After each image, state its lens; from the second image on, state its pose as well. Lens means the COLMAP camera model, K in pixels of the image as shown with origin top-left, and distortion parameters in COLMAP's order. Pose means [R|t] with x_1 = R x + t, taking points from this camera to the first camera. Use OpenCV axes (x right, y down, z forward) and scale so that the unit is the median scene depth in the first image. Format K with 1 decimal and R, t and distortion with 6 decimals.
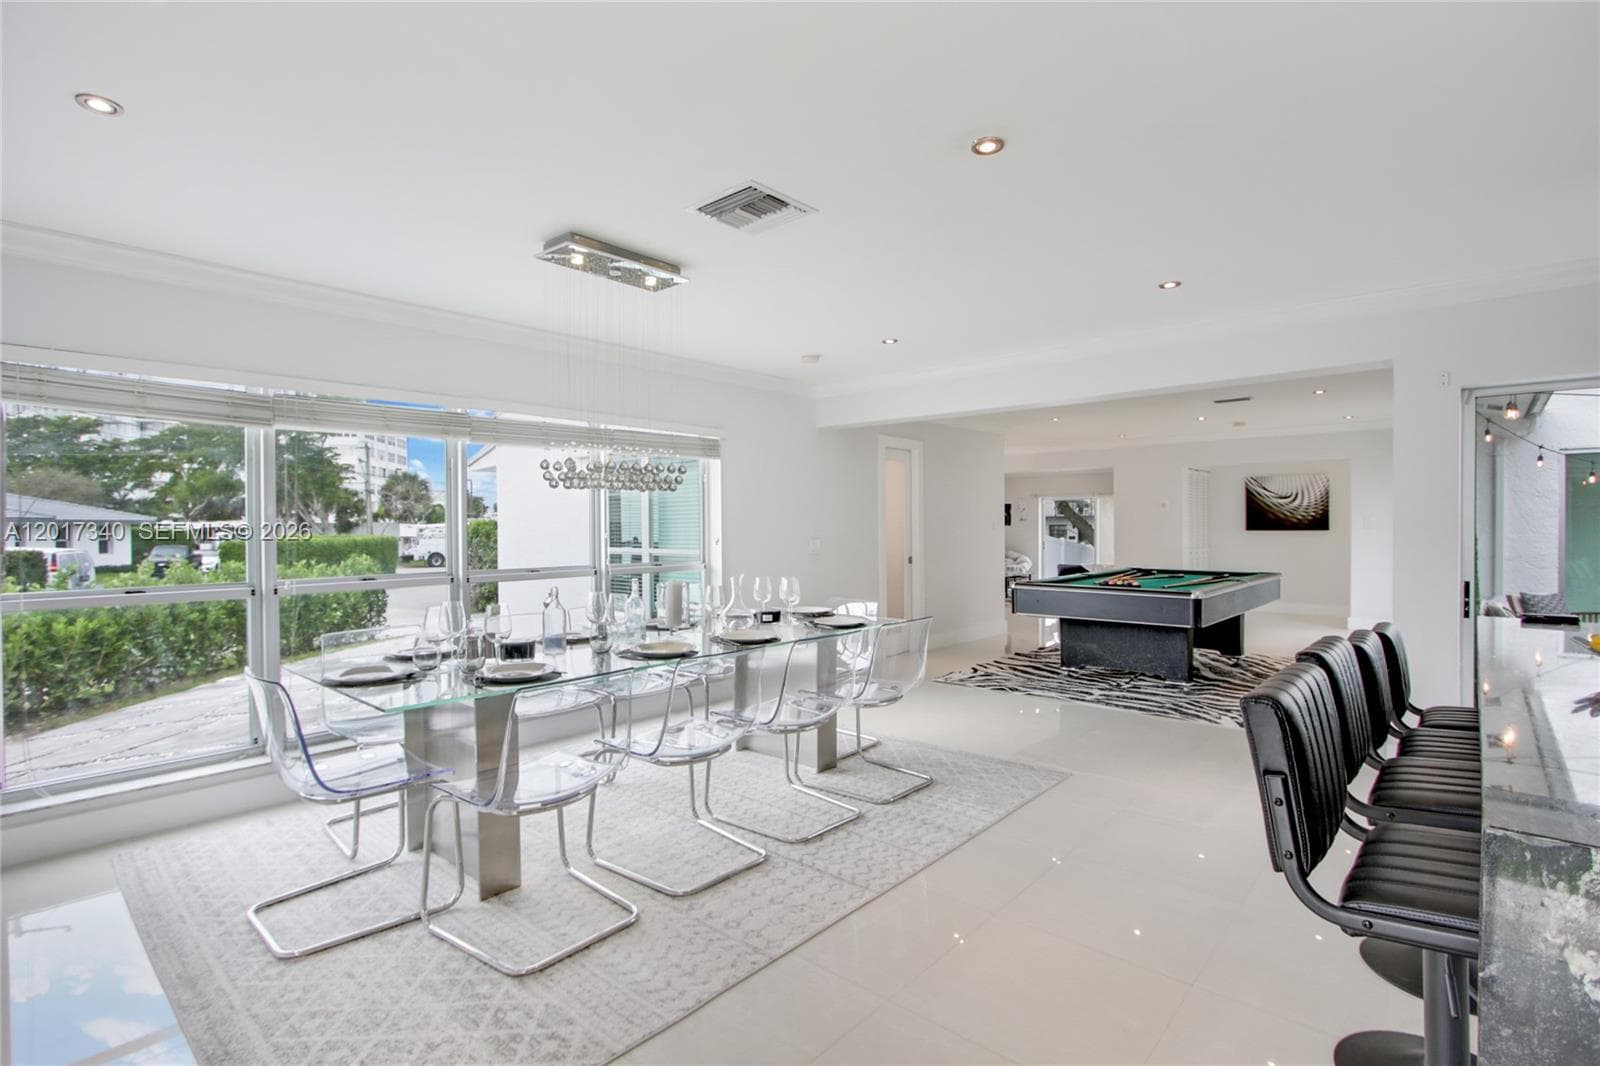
lens RADIAL K [[758.1, 0, 800.7], [0, 758.1, 528.7], [0, 0, 1]] dist [-0.024023, 0.004573]
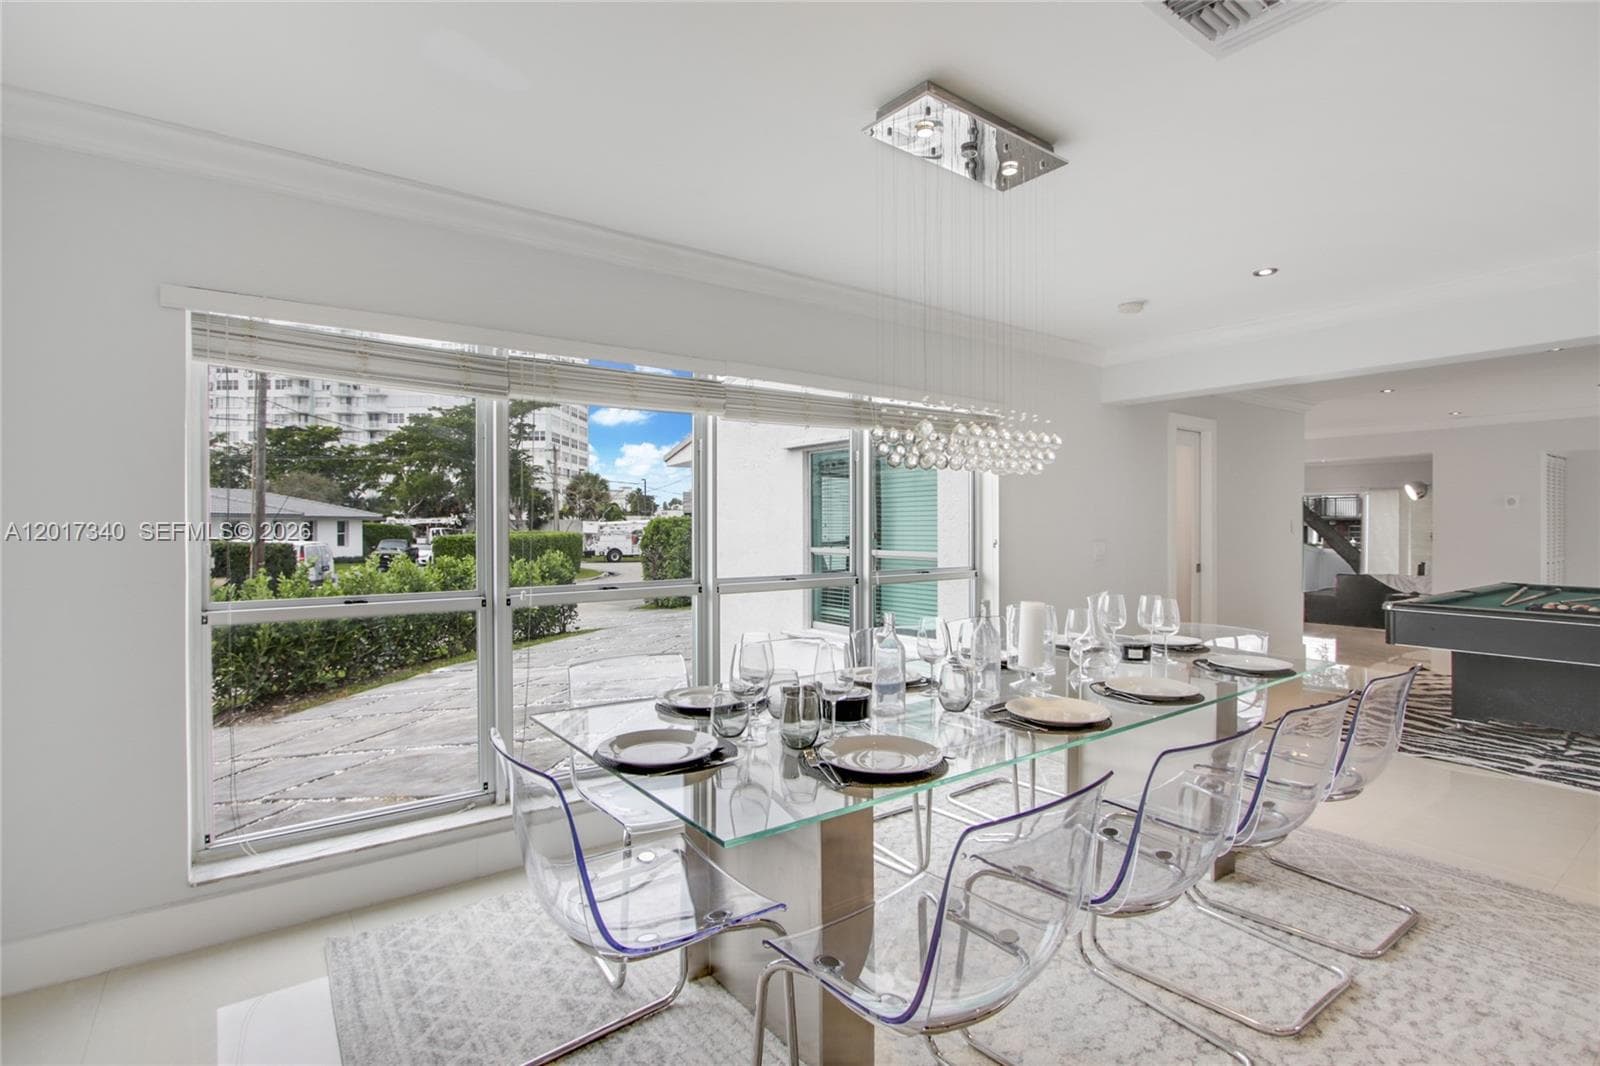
lens RADIAL K [[758.1, 0, 800.7], [0, 758.1, 528.7], [0, 0, 1]] dist [-0.024023, 0.004573]
pose [[0.979028, 0.007136, -0.203600, -0.083170], [-0.006867, 0.999974, 0.002027, 0.000360], [0.203610, -0.000587, 0.979052, 0.098249]]
